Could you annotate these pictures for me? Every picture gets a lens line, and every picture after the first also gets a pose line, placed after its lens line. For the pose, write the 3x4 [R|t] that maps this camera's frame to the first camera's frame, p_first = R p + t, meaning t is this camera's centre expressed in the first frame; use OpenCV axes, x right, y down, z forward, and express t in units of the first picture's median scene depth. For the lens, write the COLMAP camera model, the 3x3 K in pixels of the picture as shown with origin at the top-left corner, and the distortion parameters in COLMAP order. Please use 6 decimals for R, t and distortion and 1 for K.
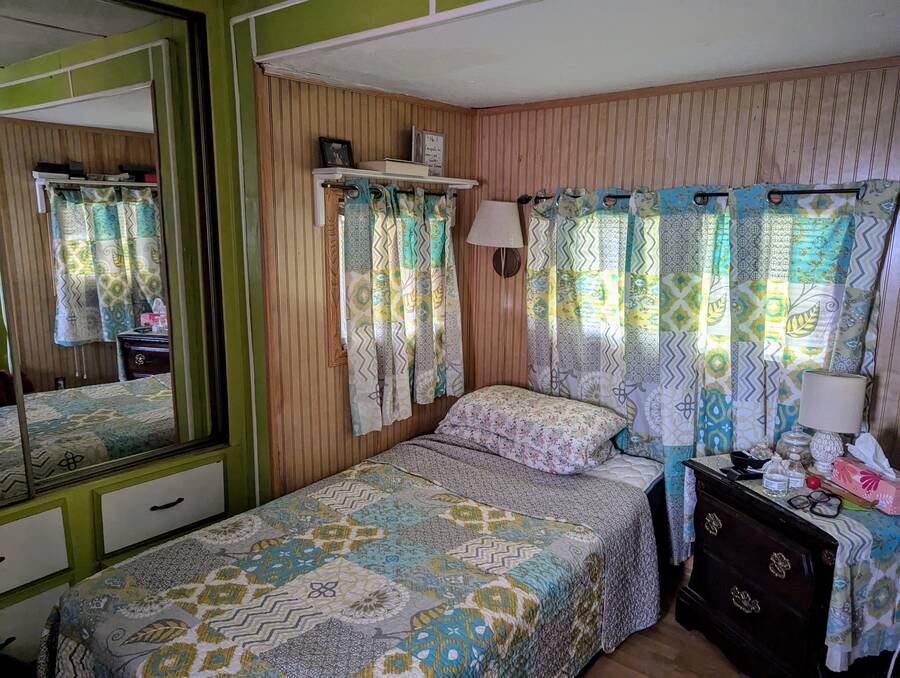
lens RADIAL K [[642.9, 0, 450.0], [0, 642.9, 339.0], [0, 0, 1]] dist [0.098772, -0.065638]
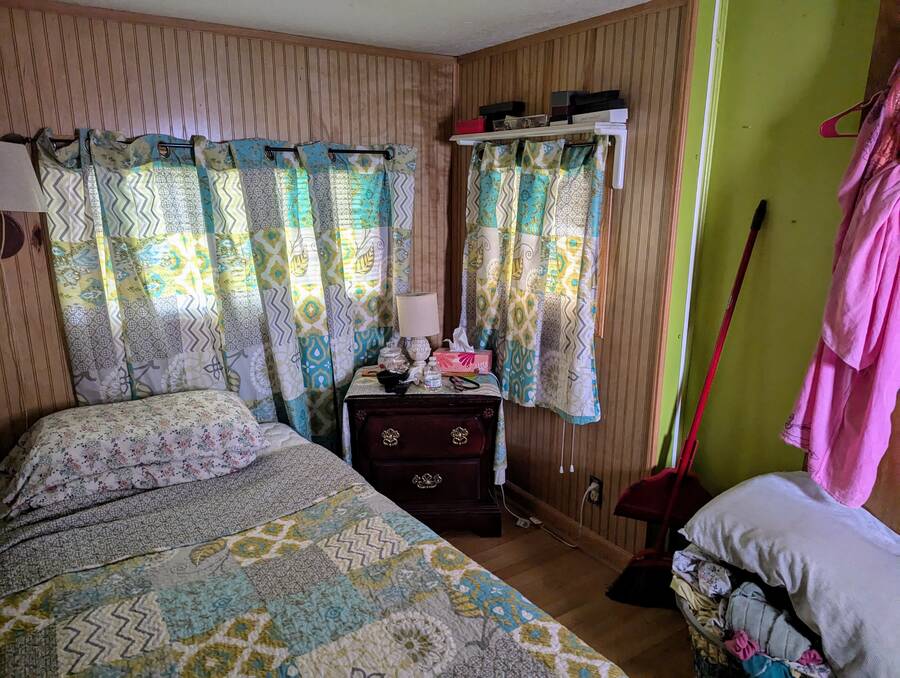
lens RADIAL K [[642.9, 0, 450.0], [0, 642.9, 339.0], [0, 0, 1]] dist [0.098772, -0.065638]
pose [[0.314668, -0.235142, 0.919615, -0.511996], [0.180453, 0.965981, 0.185251, -0.072985], [-0.931891, 0.107654, 0.346396, 0.419219]]
